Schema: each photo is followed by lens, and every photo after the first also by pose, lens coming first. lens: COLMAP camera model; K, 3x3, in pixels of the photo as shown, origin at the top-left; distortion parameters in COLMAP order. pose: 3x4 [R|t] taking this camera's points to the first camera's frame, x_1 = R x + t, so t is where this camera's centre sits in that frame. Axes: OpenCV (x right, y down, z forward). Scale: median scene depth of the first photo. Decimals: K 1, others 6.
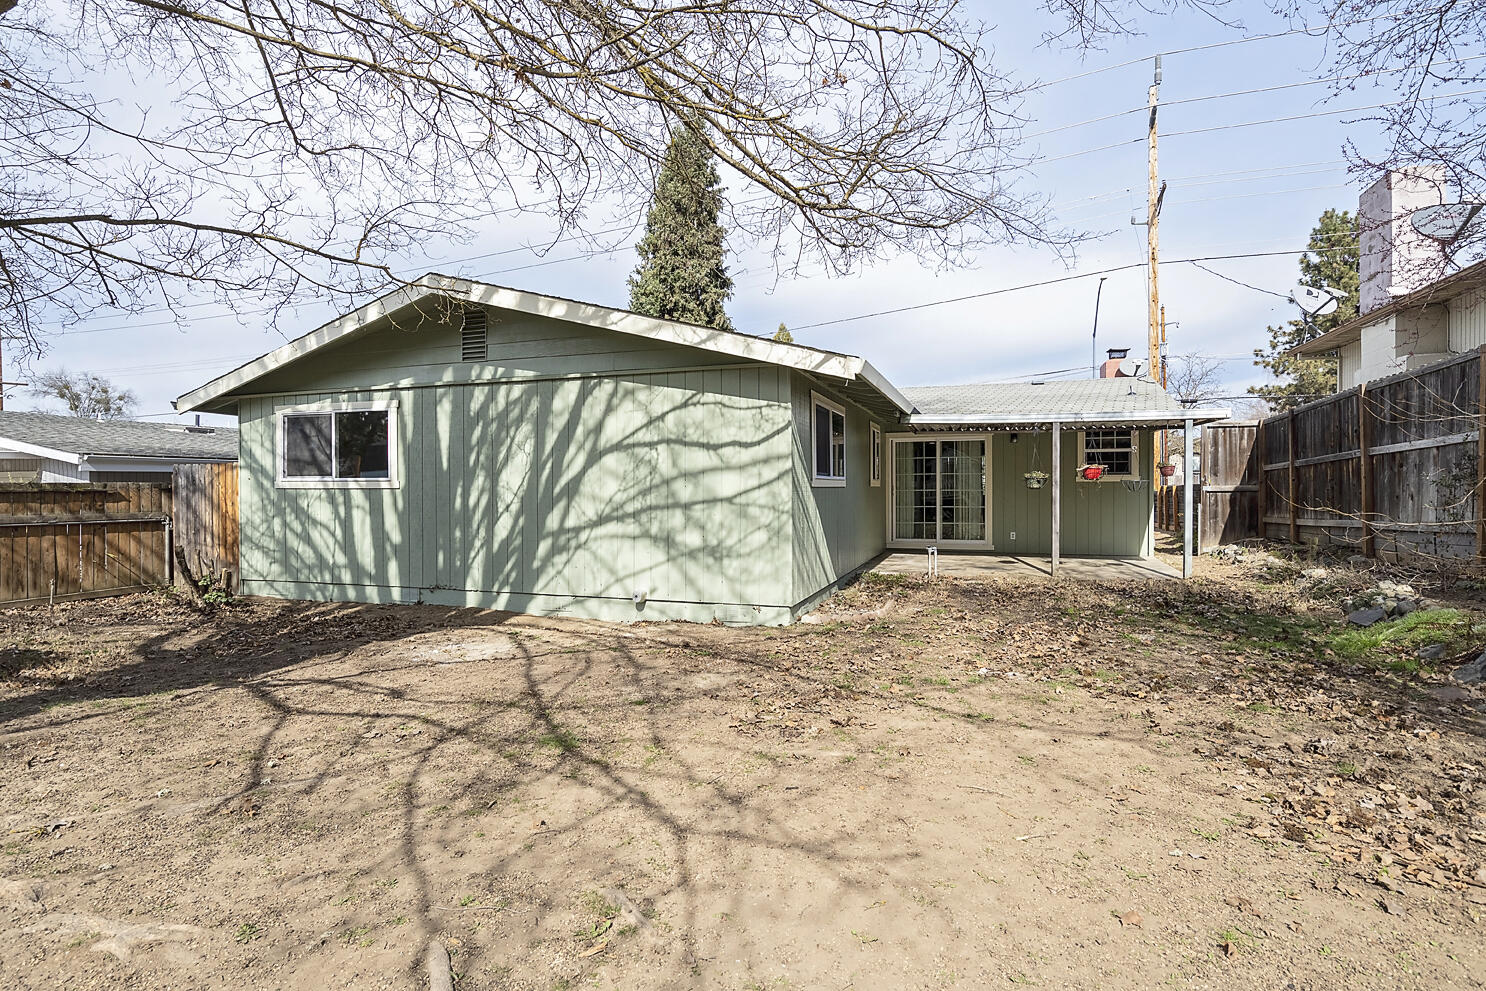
lens RADIAL K [[766.3, 0, 740.5], [0, 766.3, 494.4], [0, 0, 1]] dist [-0.024487, -0.000358]
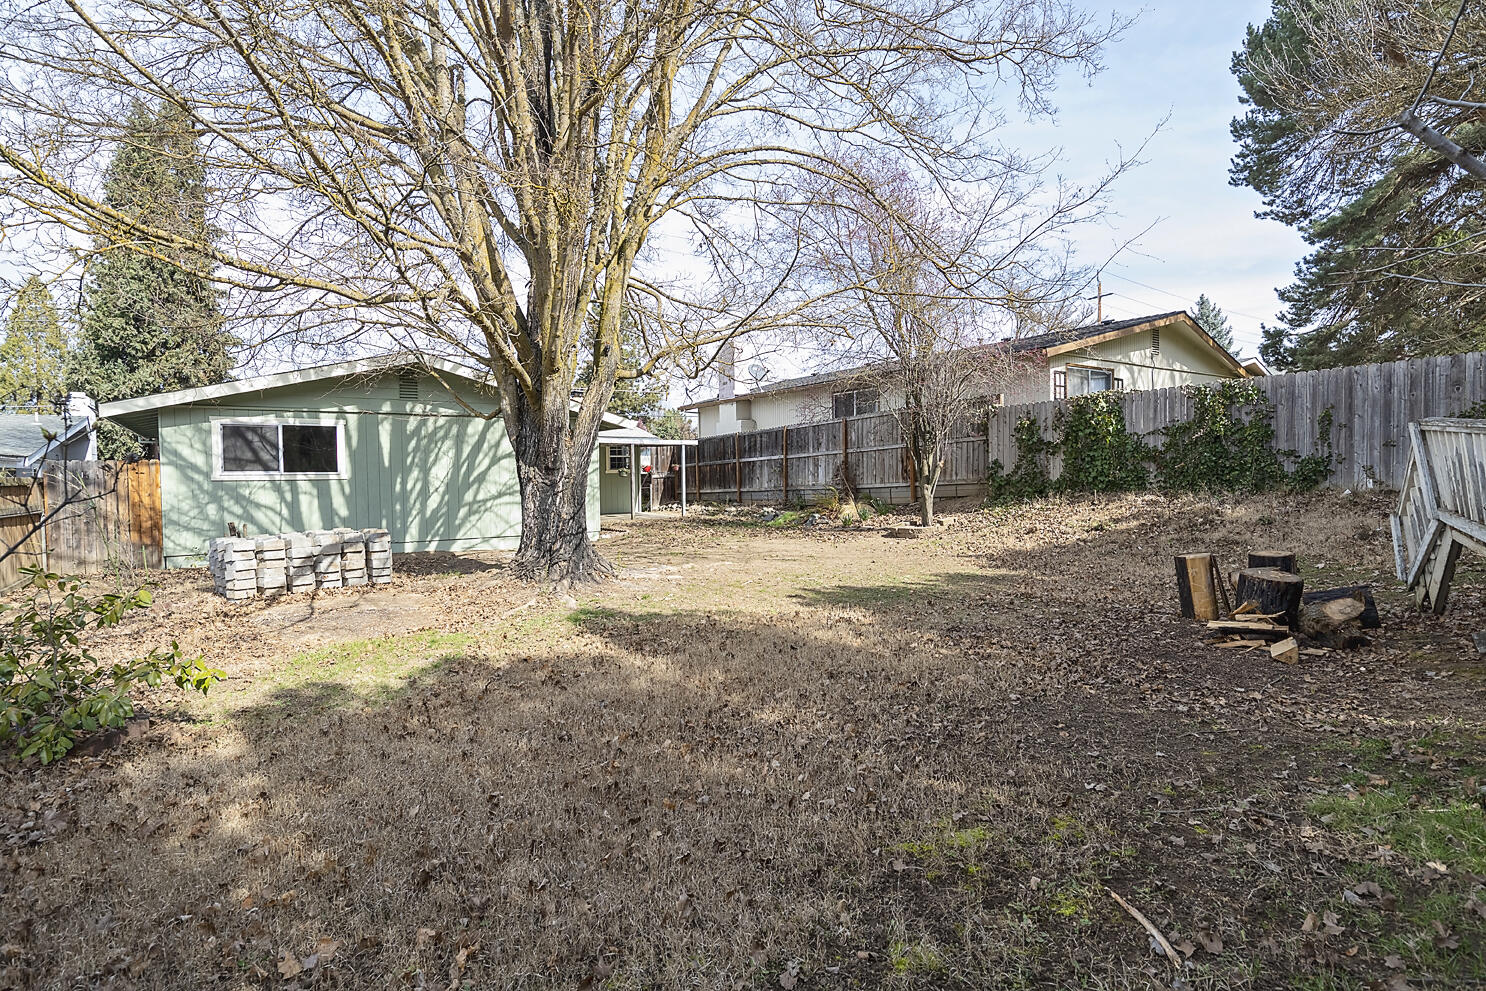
lens RADIAL K [[766.3, 0, 743.6], [0, 766.3, 493.0], [0, 0, 1]] dist [-0.024487, -0.000358]
pose [[0.592234, -0.023960, 0.805410, -1.226894], [0.020130, 0.999686, 0.014938, 0.012493], [-0.805515, 0.007366, 0.592530, -0.522858]]
